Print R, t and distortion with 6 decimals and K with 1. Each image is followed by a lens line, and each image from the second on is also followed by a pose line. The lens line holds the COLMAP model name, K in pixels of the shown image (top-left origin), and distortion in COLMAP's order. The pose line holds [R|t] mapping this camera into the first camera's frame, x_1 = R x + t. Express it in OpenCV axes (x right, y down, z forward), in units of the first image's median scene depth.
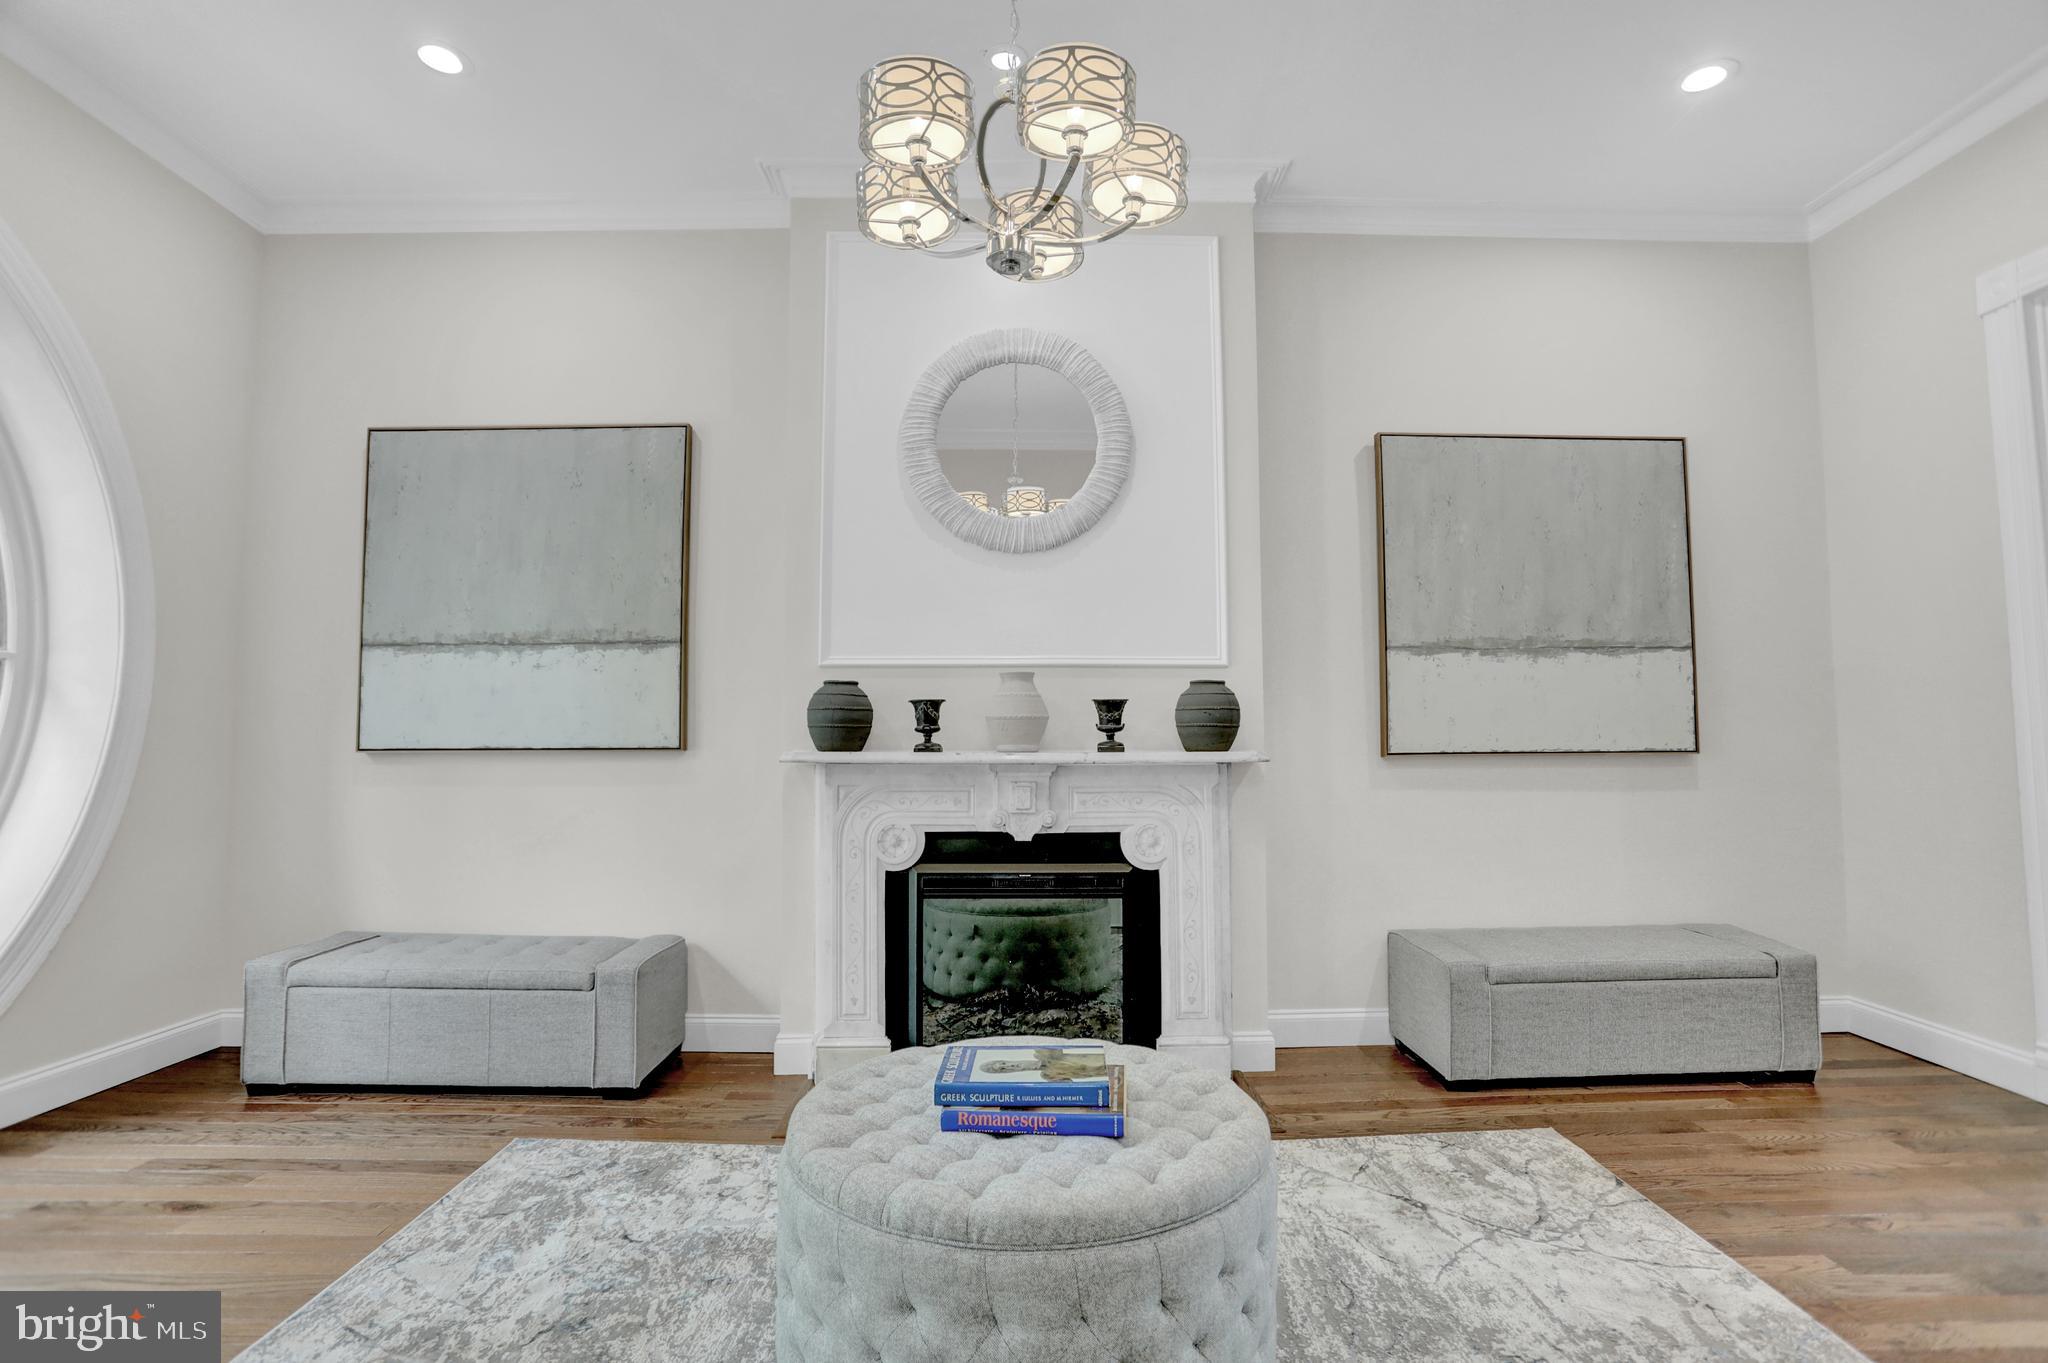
lens RADIAL K [[995.0, 0, 1024.3], [0, 995.0, 691.6], [0, 0, 1]] dist [-0.038192, 0.000597]
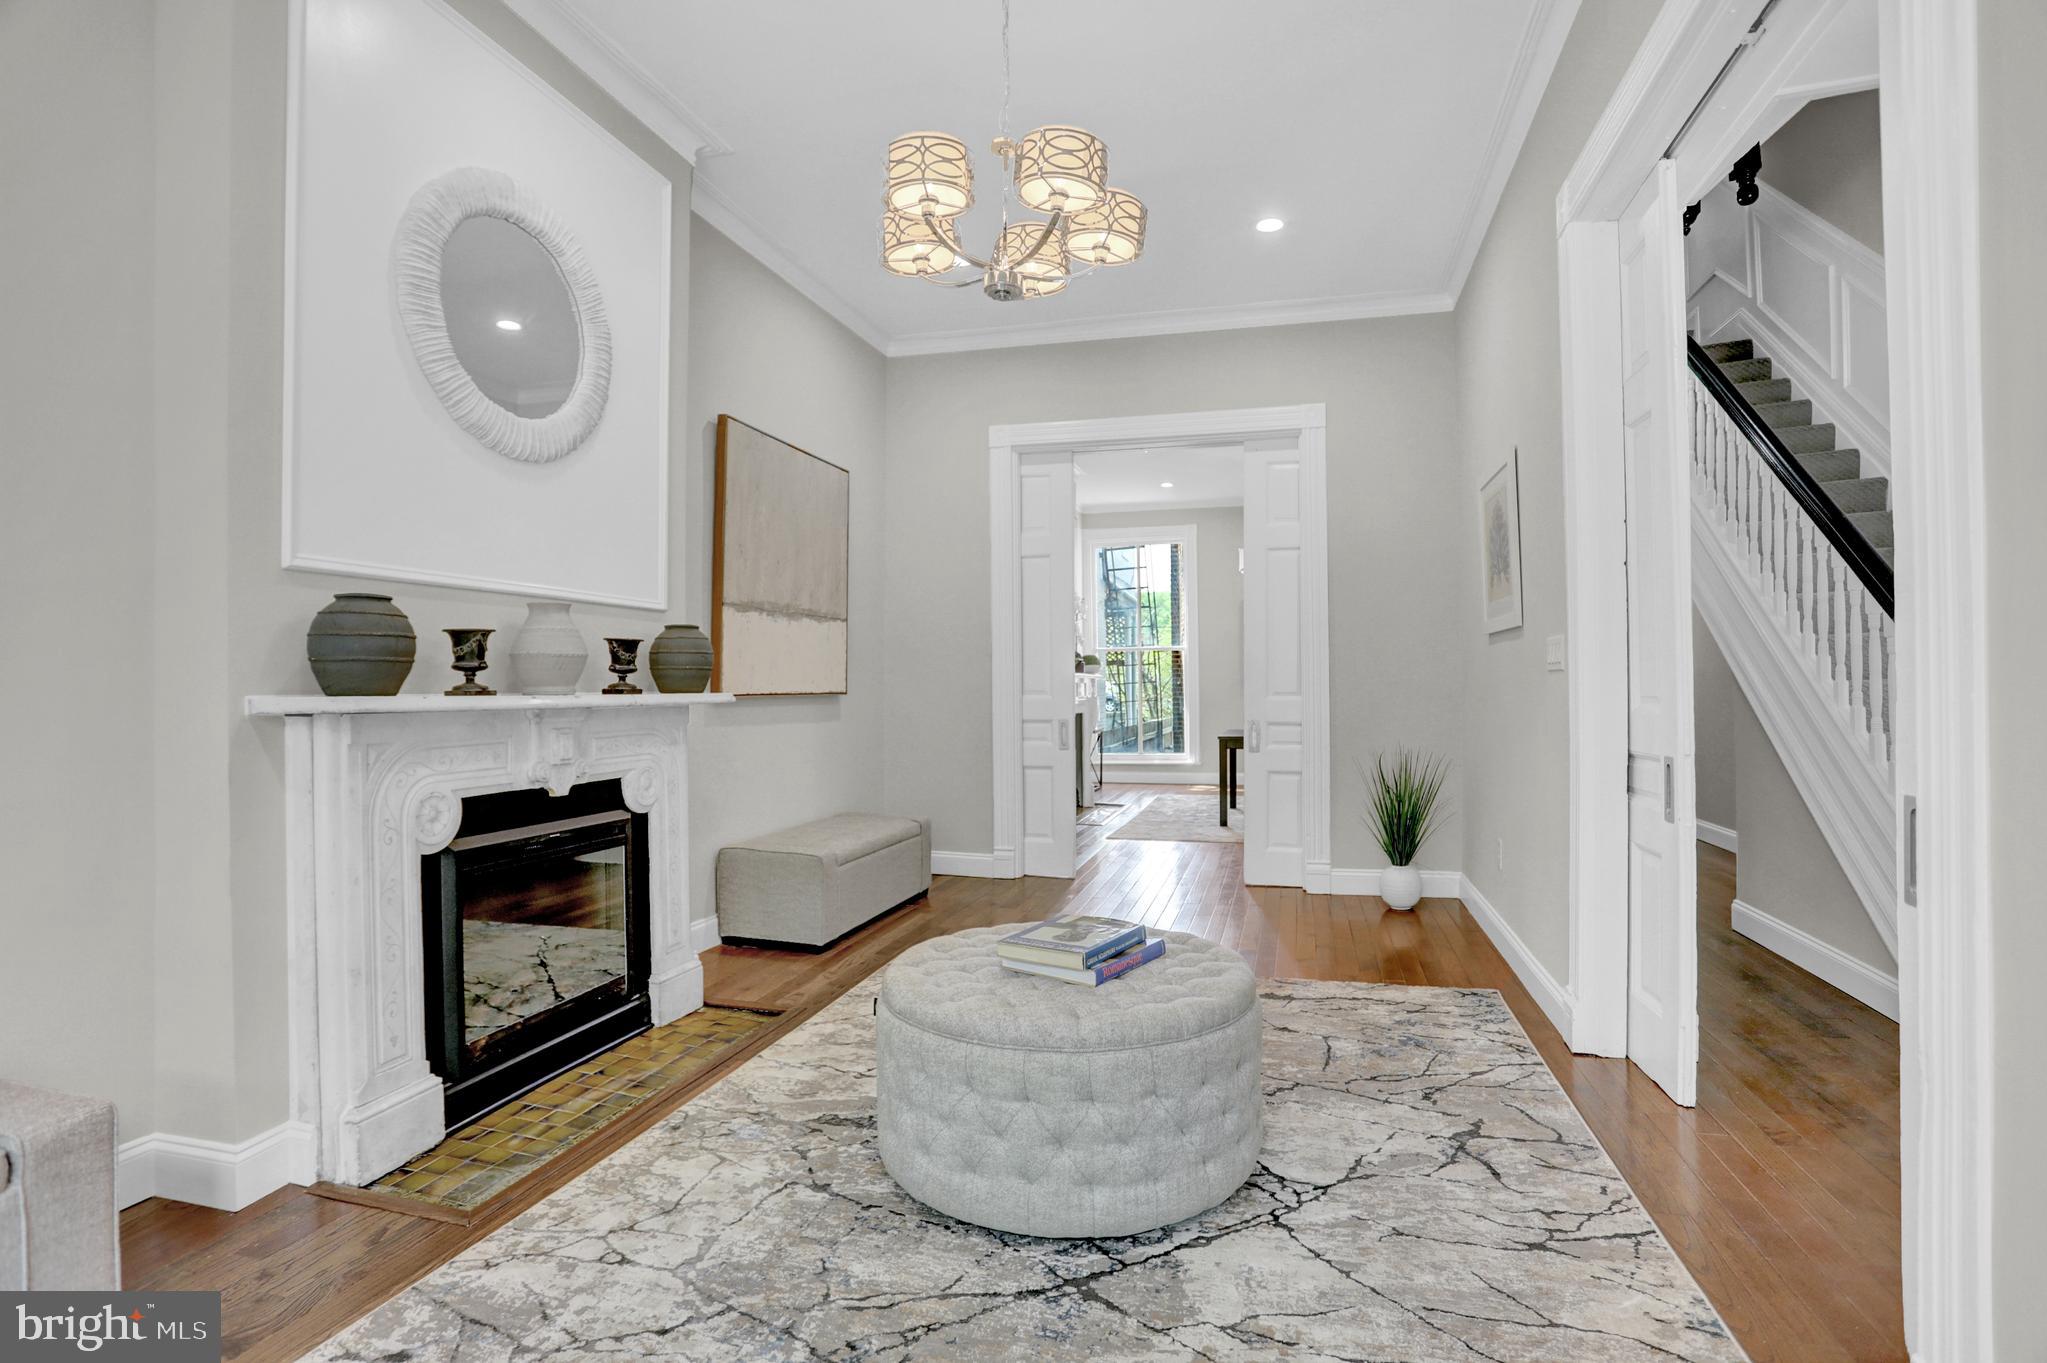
lens RADIAL K [[1000.0, 0, 1012.4], [0, 1000.0, 680.1], [0, 0, 1]] dist [-0.018037, 0.000265]
pose [[0.301870, 0.007037, 0.953323, -0.713301], [-0.049095, 0.998761, 0.008173, 0.021166], [-0.952084, -0.049271, 0.301842, 0.357622]]
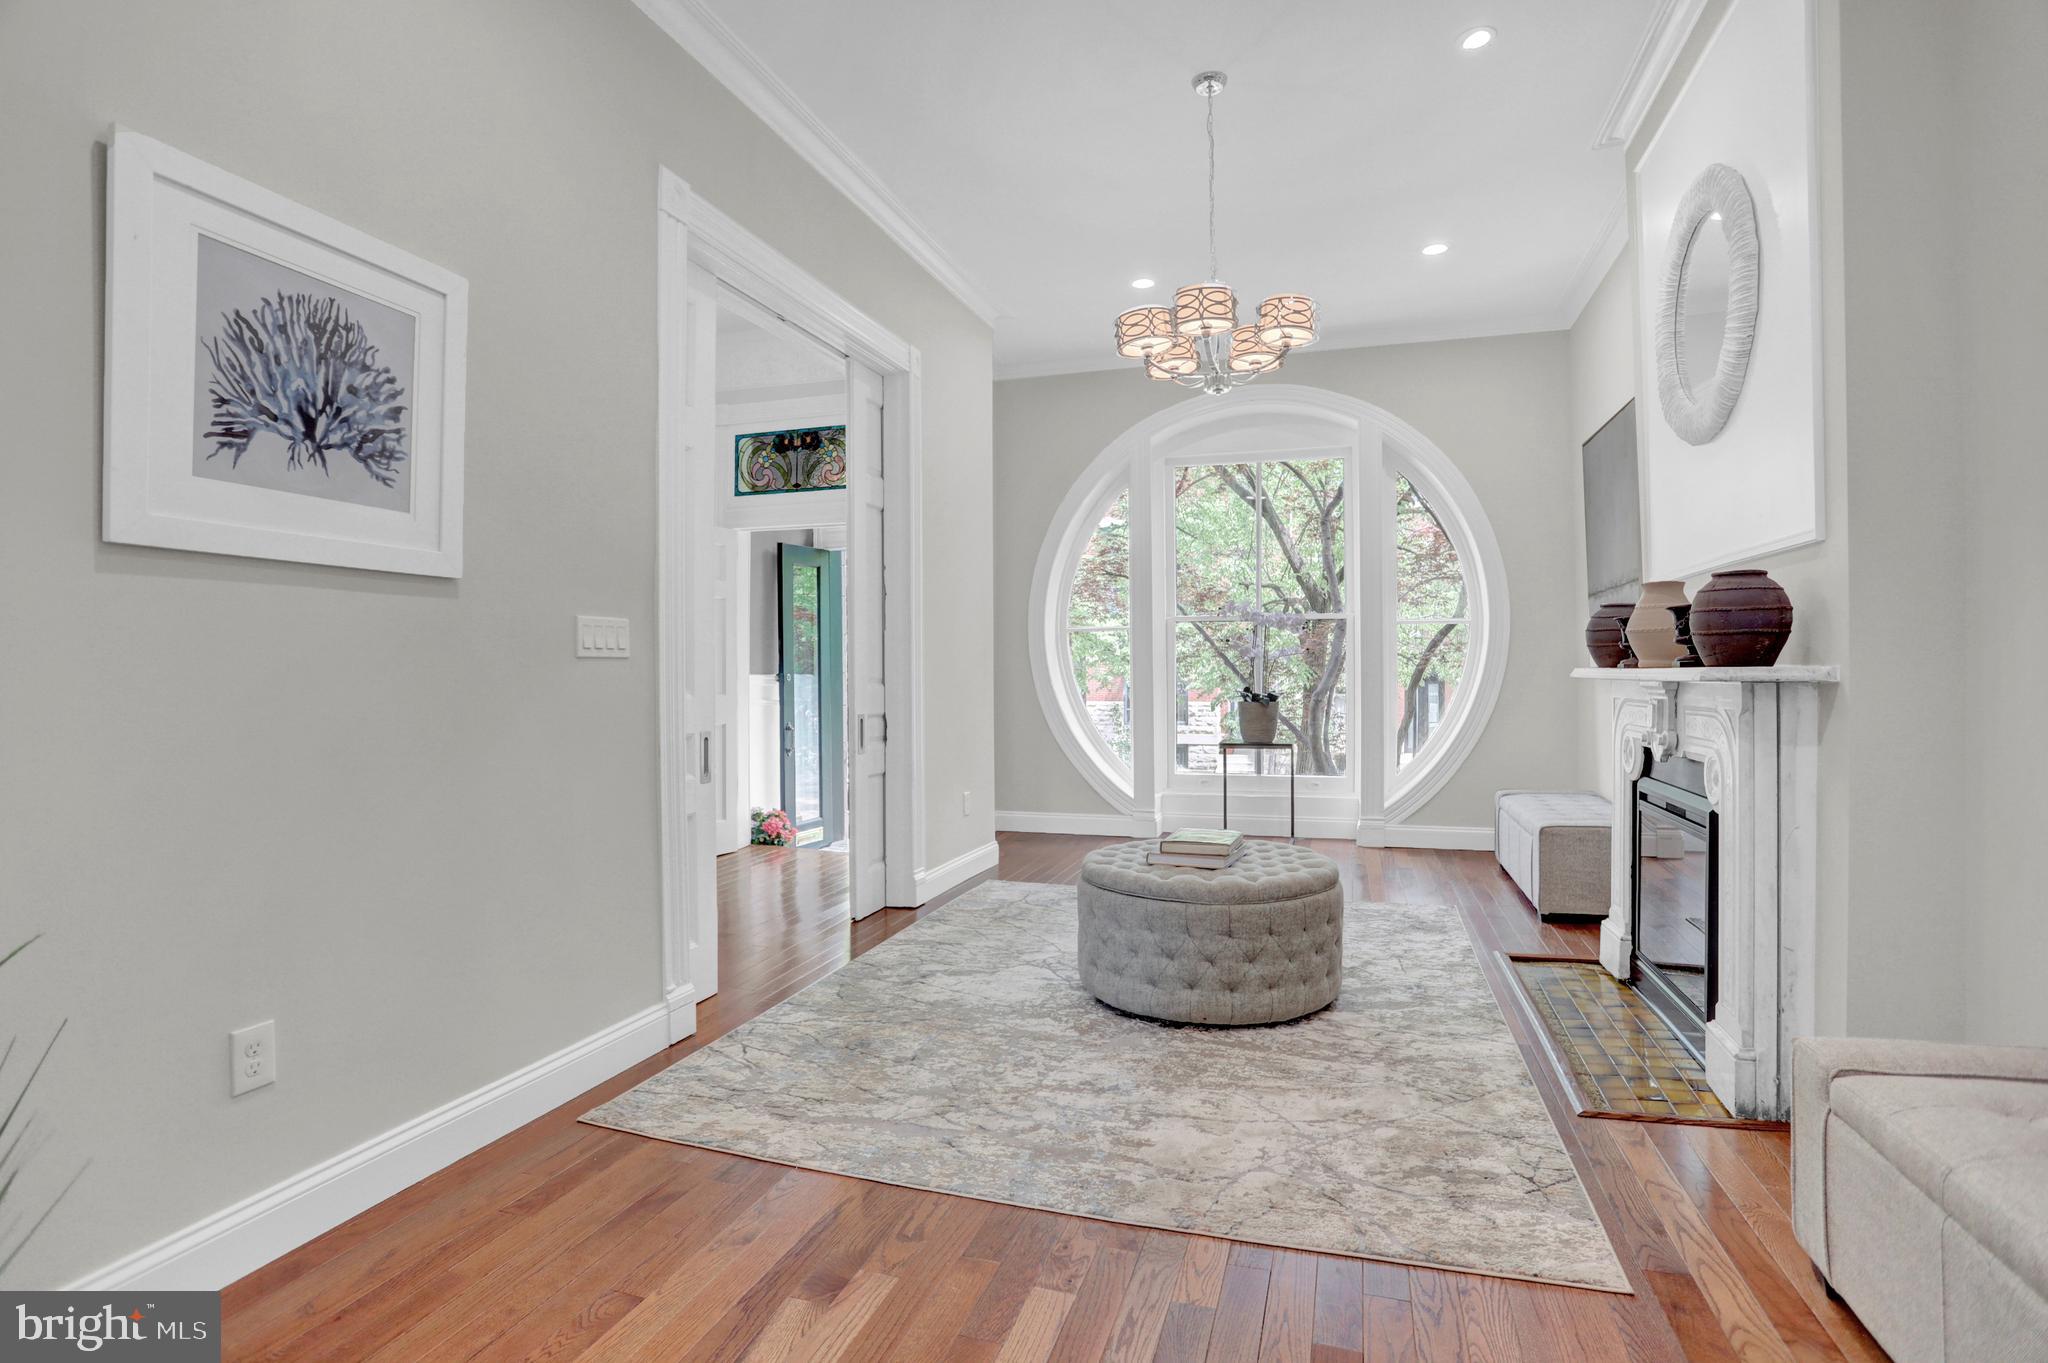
lens RADIAL K [[1000.4, 0, 1012.9], [0, 1000.4, 680.1], [0, 0, 1]] dist [-0.018037, 0.000265]
pose [[-0.347398, 0.009030, -0.937674, 1.060673], [0.056239, 0.998354, -0.011221, 0.049088], [0.936030, -0.056632, -0.347334, 0.747894]]
